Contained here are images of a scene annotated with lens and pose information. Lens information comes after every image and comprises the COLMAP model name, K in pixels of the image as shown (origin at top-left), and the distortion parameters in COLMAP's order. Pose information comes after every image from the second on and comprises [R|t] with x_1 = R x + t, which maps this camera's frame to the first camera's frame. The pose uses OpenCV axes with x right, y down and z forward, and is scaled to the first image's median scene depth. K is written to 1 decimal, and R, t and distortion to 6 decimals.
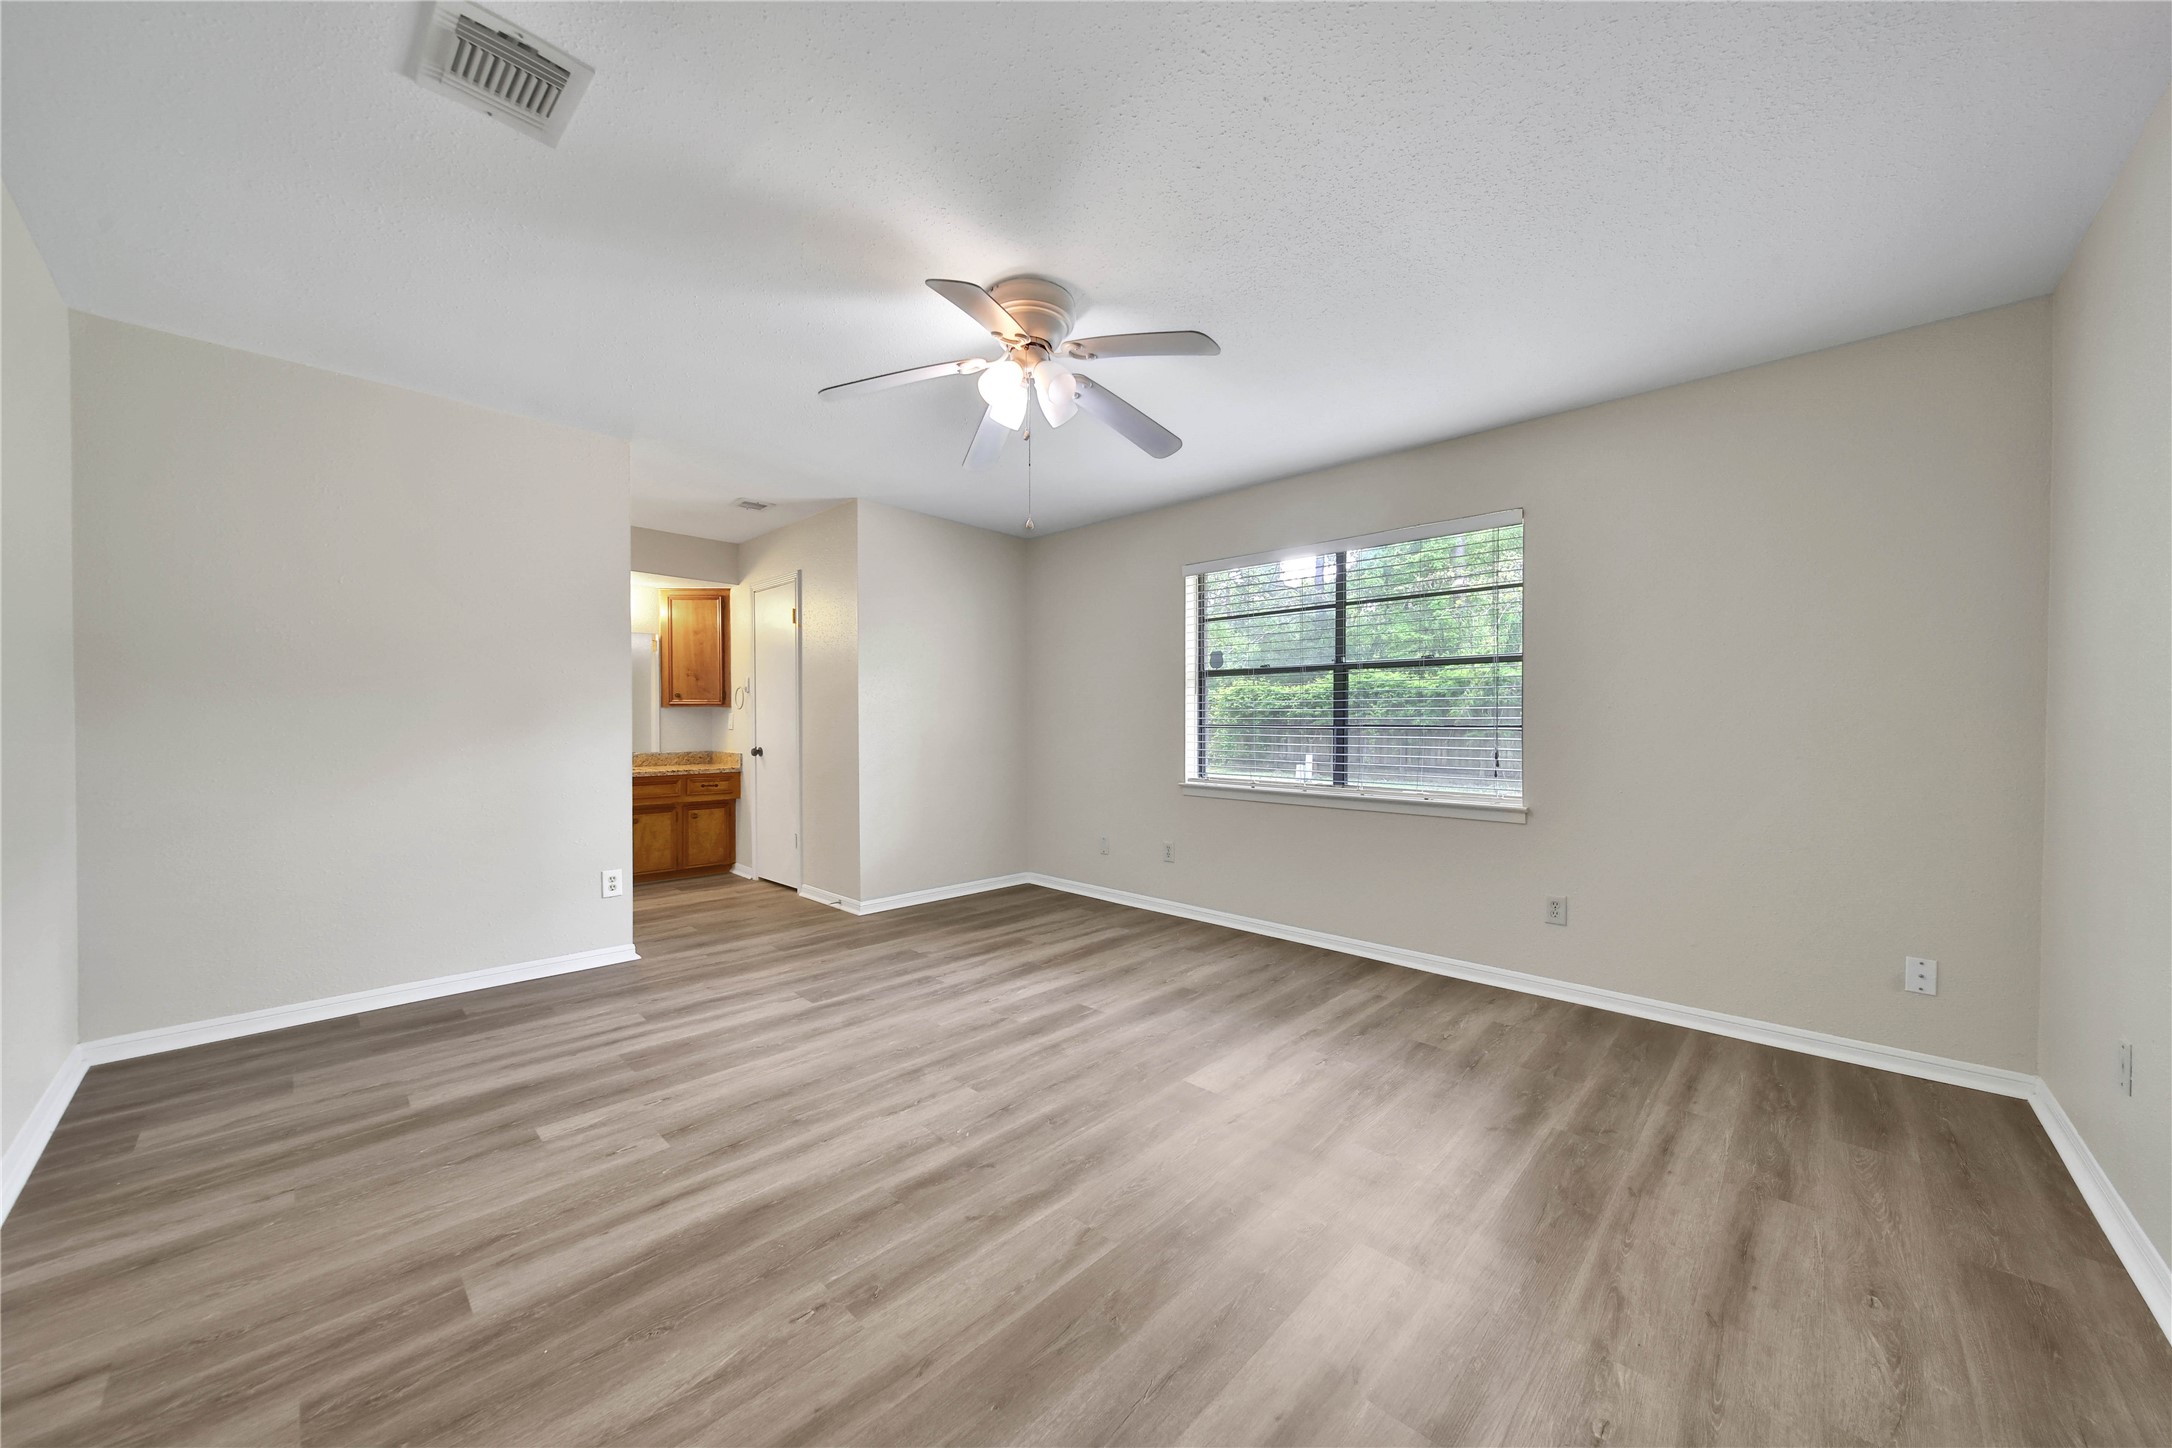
lens RADIAL K [[775.2, 0, 1088.3], [0, 775.2, 724.5], [0, 0, 1]] dist [0.000574, -0.000429]
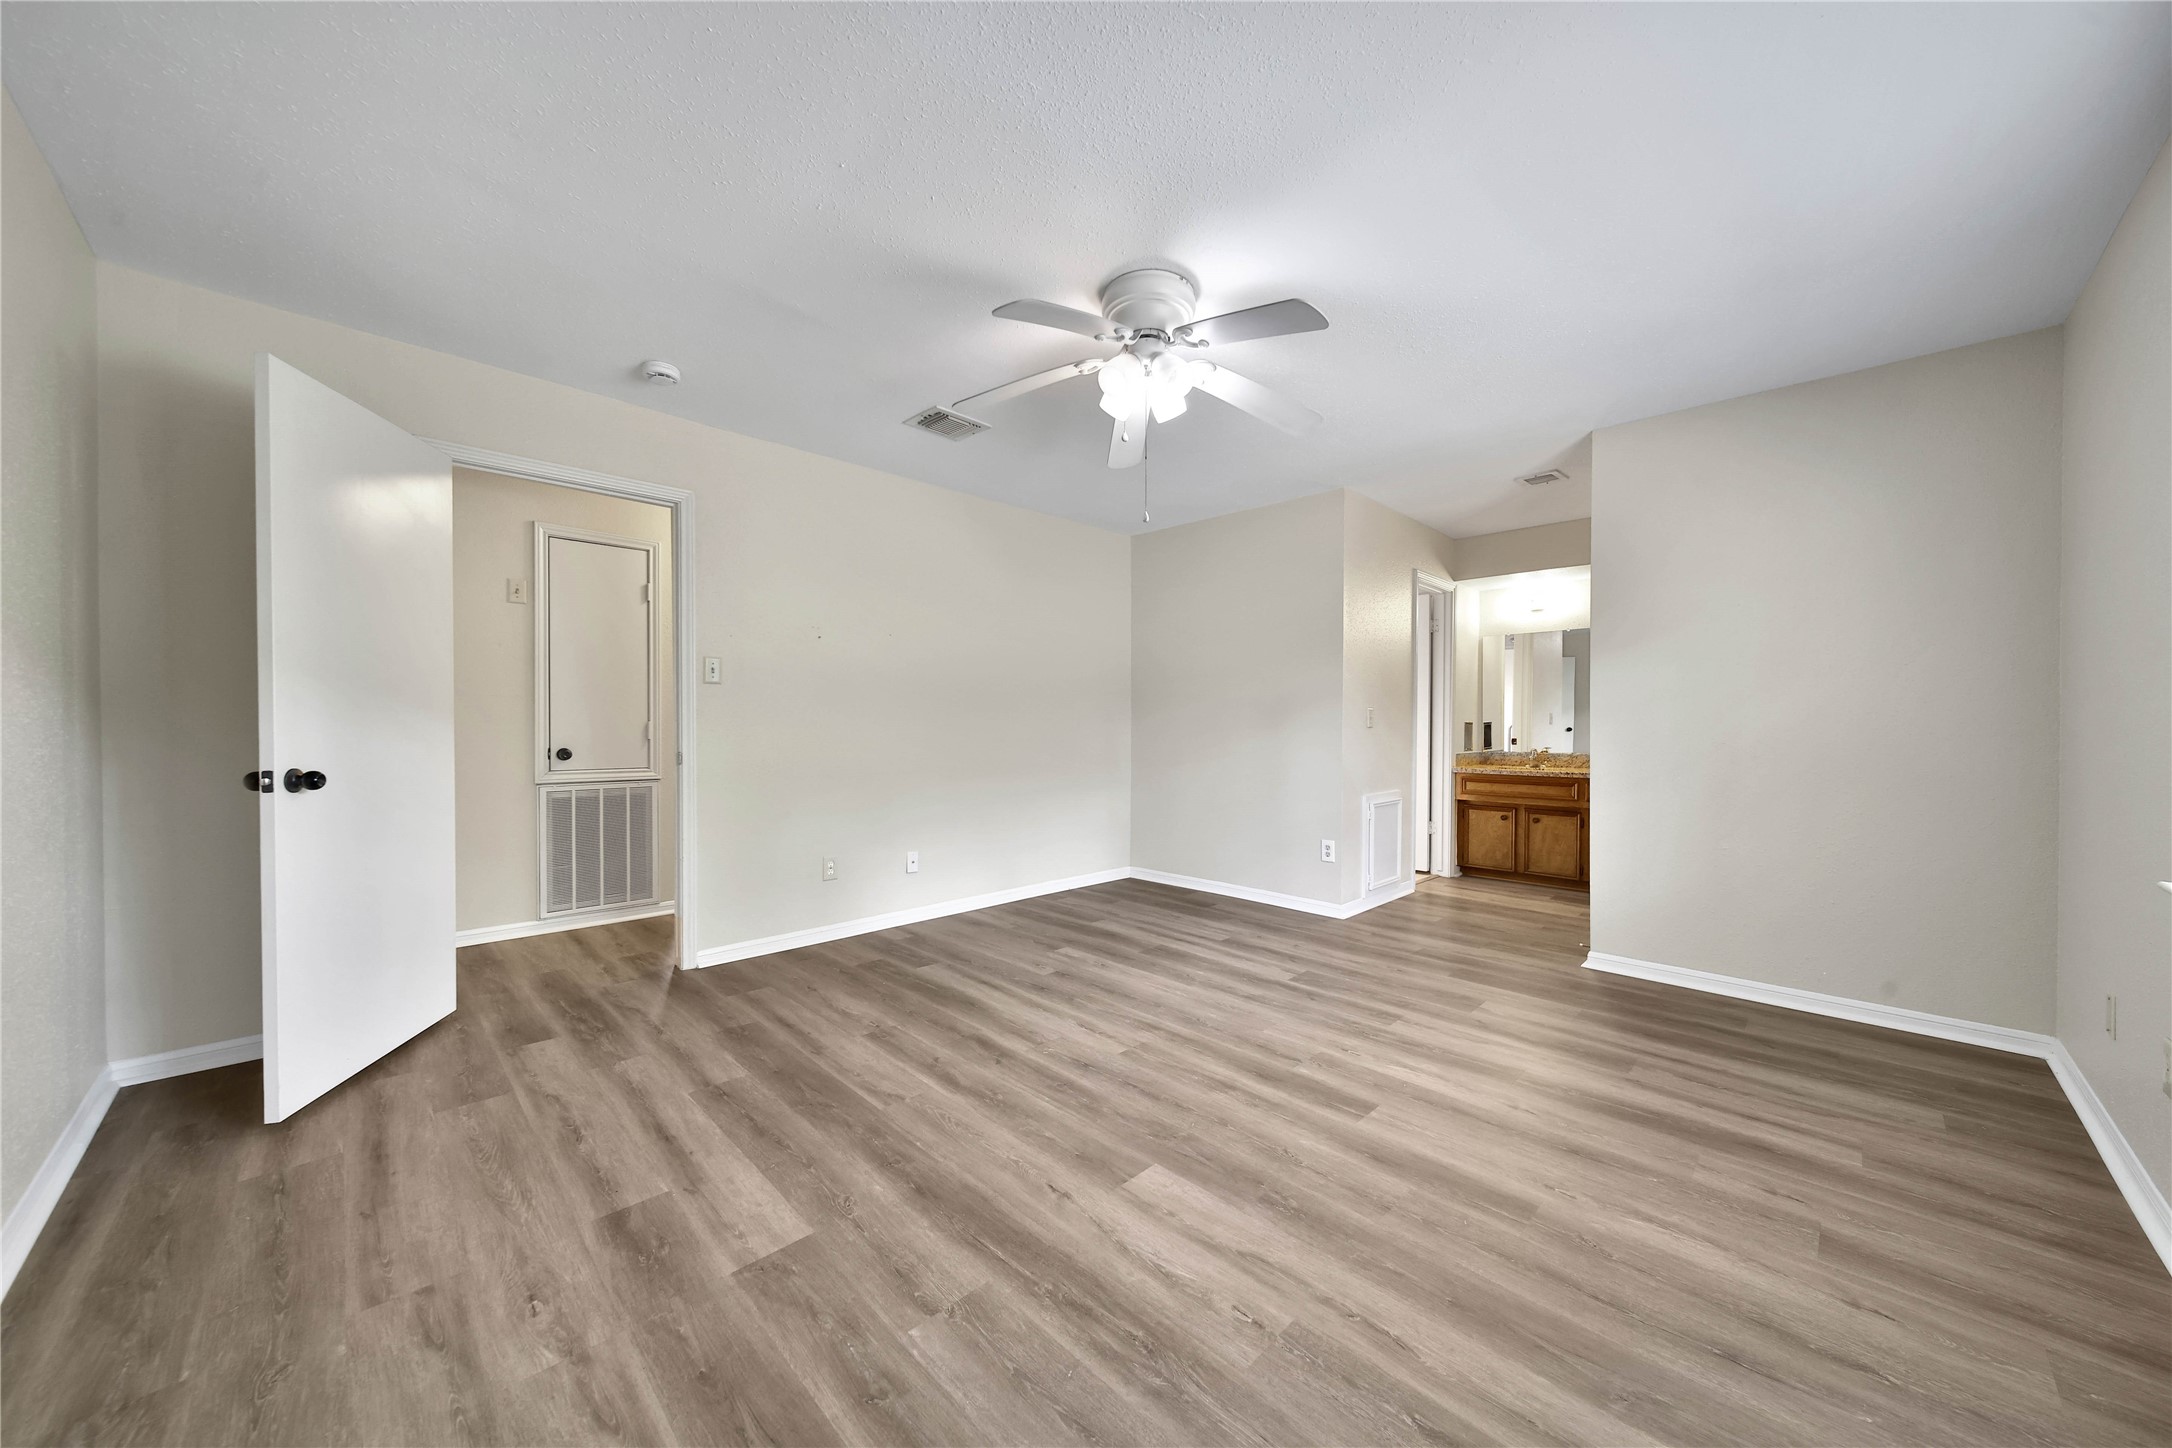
lens RADIAL K [[775.2, 0, 1085.1], [0, 775.2, 726.2], [0, 0, 1]] dist [0.000574, -0.000429]
pose [[-0.045451, 0.000468, -0.998966, 0.886942], [-0.004837, 0.999988, 0.000689, 0.009454], [0.998955, 0.004863, -0.045448, 0.927862]]
